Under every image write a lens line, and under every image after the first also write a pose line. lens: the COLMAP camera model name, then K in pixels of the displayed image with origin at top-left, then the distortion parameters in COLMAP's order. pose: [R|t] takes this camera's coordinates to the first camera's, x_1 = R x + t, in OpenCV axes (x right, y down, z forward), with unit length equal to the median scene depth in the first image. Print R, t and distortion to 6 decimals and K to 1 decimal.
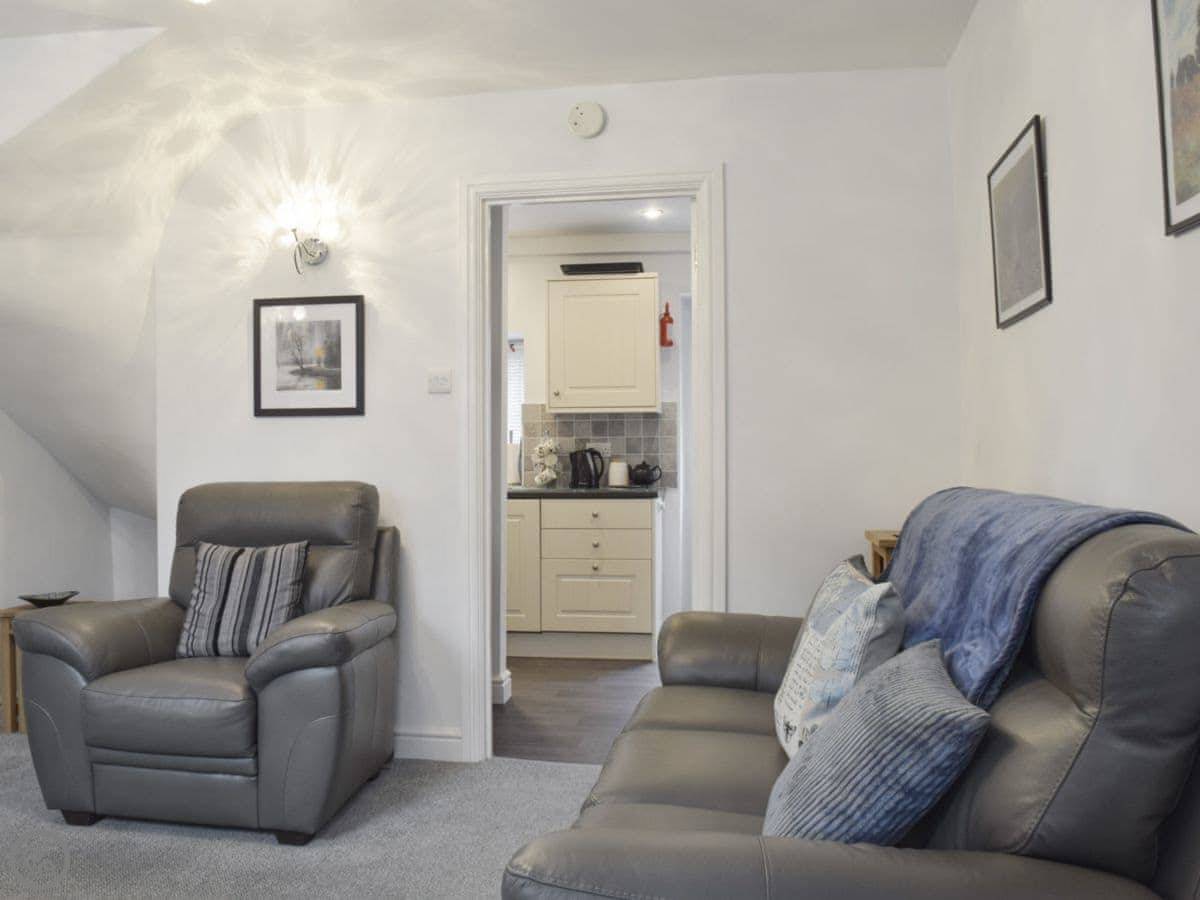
lens RADIAL K [[1077.4, 0, 648.7], [0, 1077.4, 443.6], [0, 0, 1]] dist [-0.072728, -0.003013]
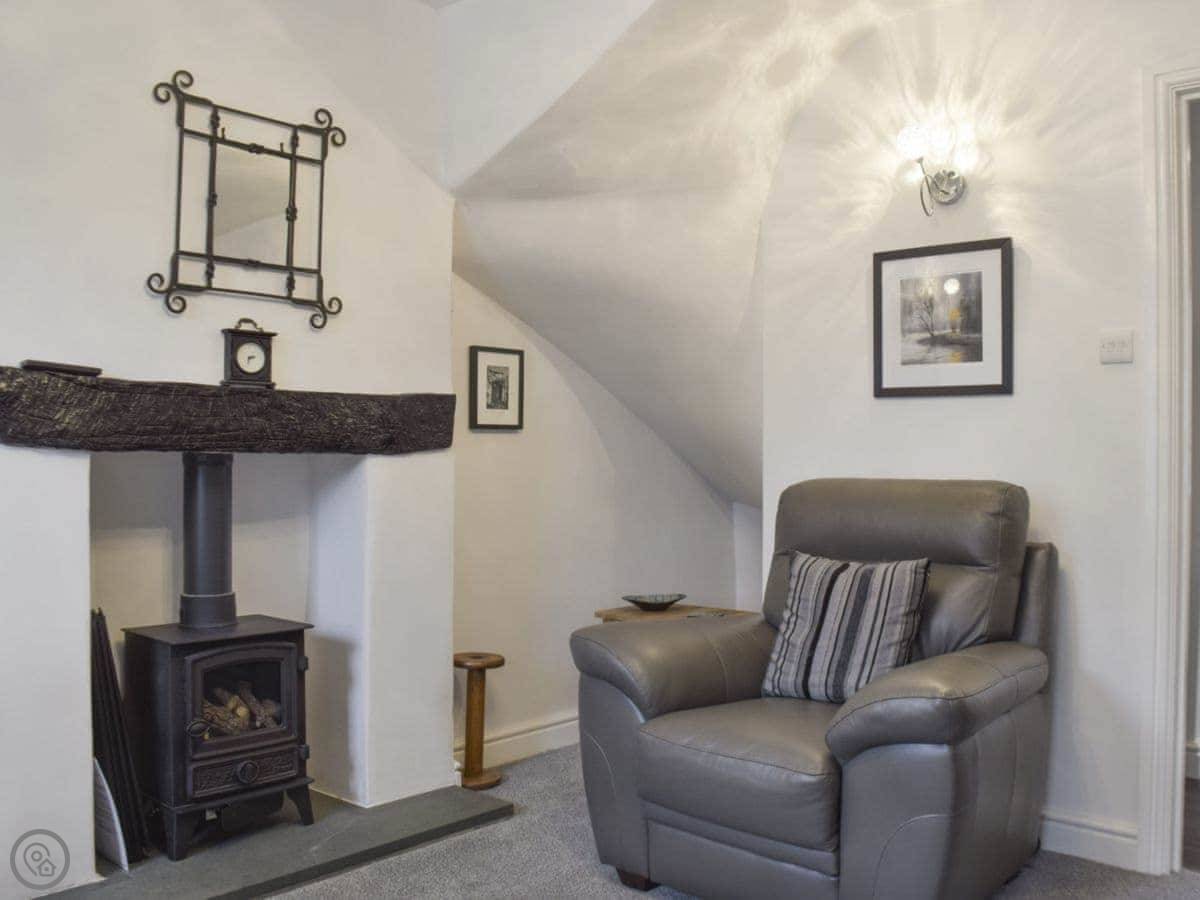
lens RADIAL K [[1077.4, 0, 648.7], [0, 1077.4, 443.6], [0, 0, 1]] dist [-0.072728, -0.003013]
pose [[0.816614, 0.009044, -0.577113, -0.043678], [-0.006052, 0.999956, 0.007107, 0.005427], [0.577152, -0.002311, 0.816634, 0.265609]]
